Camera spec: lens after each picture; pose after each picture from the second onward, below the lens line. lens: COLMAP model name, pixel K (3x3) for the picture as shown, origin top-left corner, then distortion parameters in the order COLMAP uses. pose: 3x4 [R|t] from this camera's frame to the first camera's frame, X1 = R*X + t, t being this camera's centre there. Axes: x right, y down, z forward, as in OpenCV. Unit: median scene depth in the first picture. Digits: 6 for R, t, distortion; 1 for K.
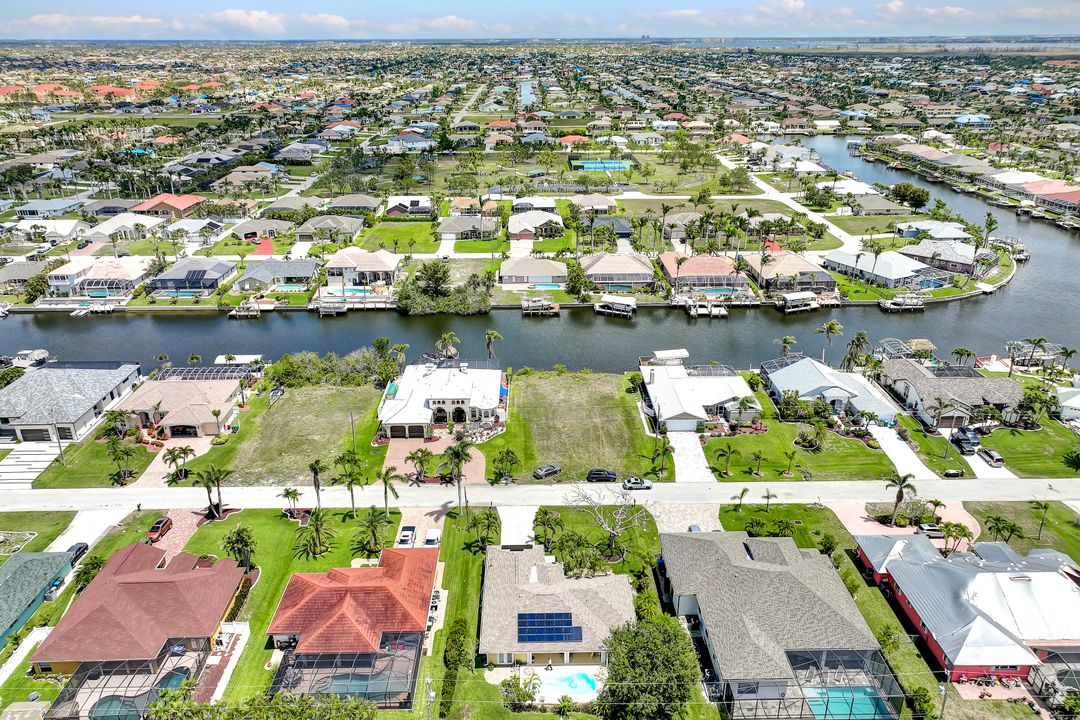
lens RADIAL K [[753.5, 0, 540.8], [0, 753.5, 362.1], [0, 0, 1]] dist [0.008474, 0.005266]
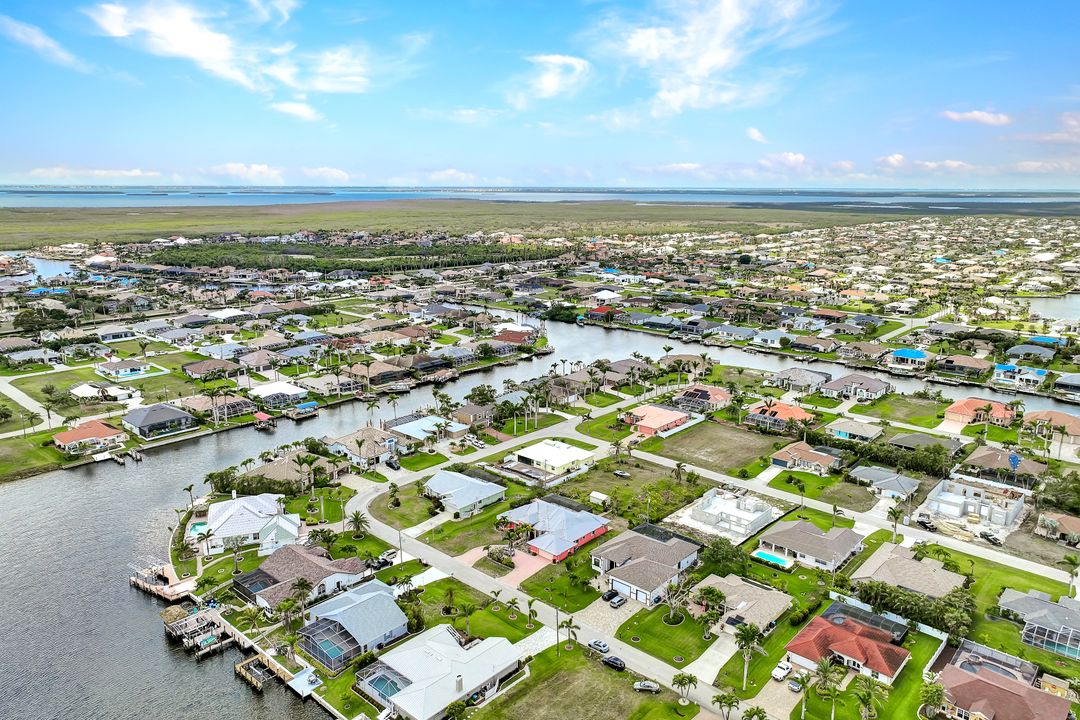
lens RADIAL K [[753.5, 0, 538.1], [0, 753.5, 354.3], [0, 0, 1]] dist [0.008474, 0.005266]
pose [[-0.725507, -0.149661, 0.671745, -0.413831], [0.273730, 0.832790, 0.481179, -0.635367], [-0.631436, 0.532975, -0.563228, 1.108081]]
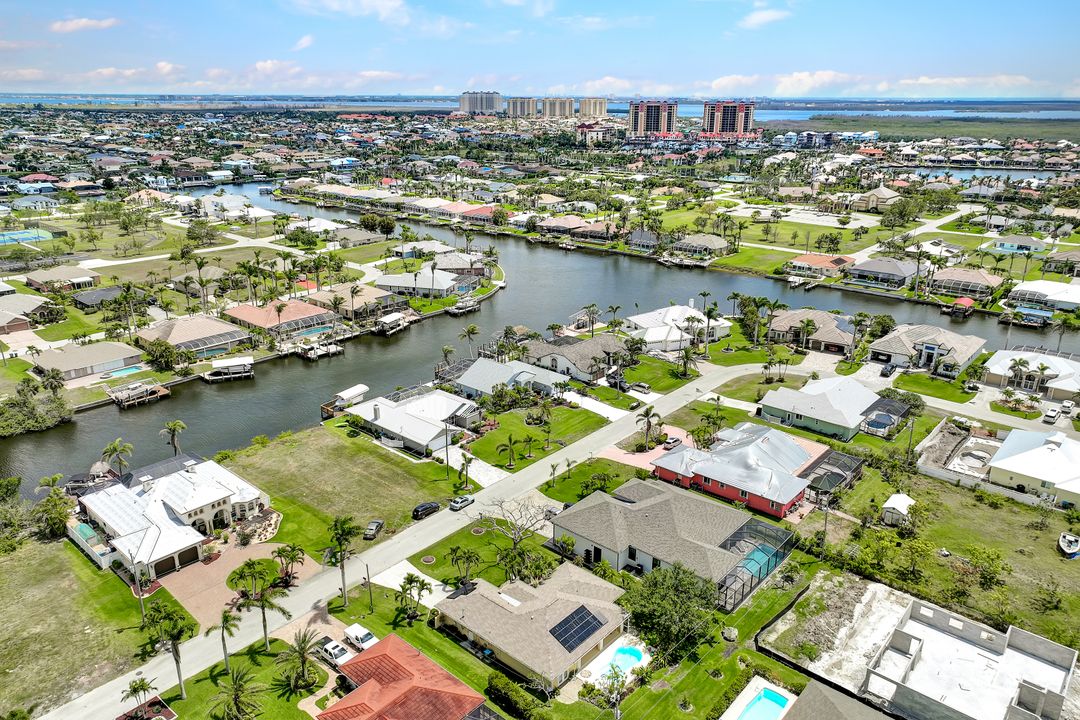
lens RADIAL K [[753.5, 0, 539.9], [0, 753.5, 361.0], [0, 0, 1]] dist [0.008474, 0.005266]
pose [[0.672563, -0.241106, 0.699662, -0.340345], [0.287929, 0.956199, 0.052731, -0.031218], [-0.681729, 0.165988, 0.712526, 0.130621]]
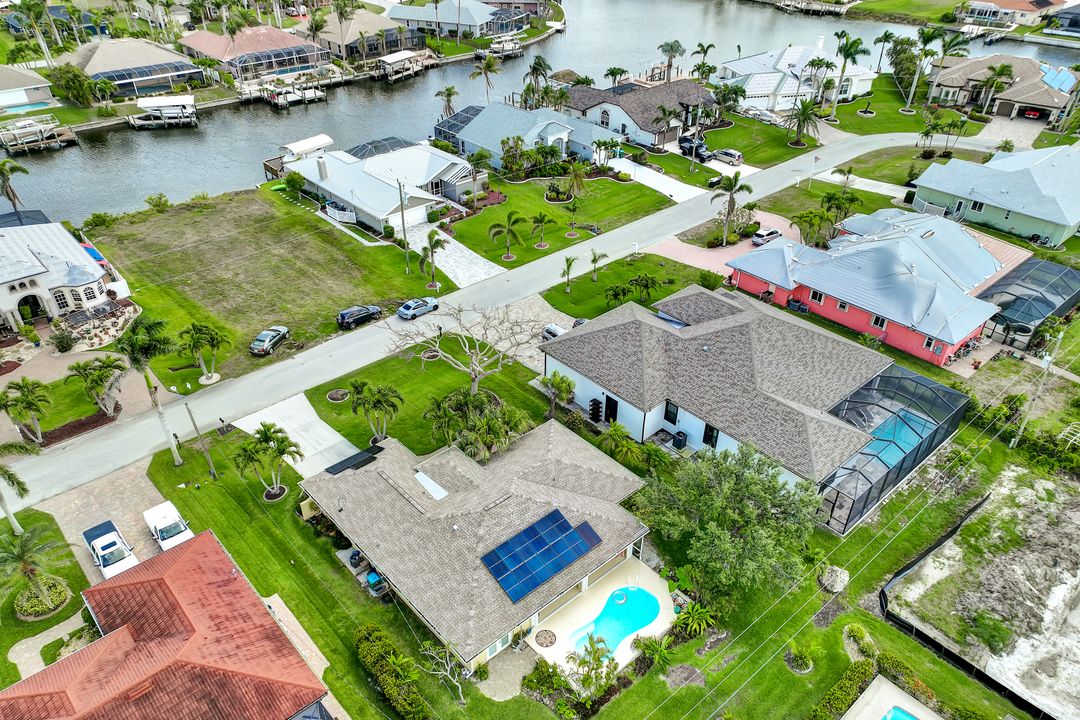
lens RADIAL K [[753.5, 0, 539.1], [0, 753.5, 405.1], [0, 0, 1]] dist [0.008474, 0.005266]
pose [[0.757967, -0.387000, 0.525087, -0.120916], [0.253719, 0.916512, 0.309244, 0.047579], [-0.600926, -0.101172, 0.792876, 0.306920]]
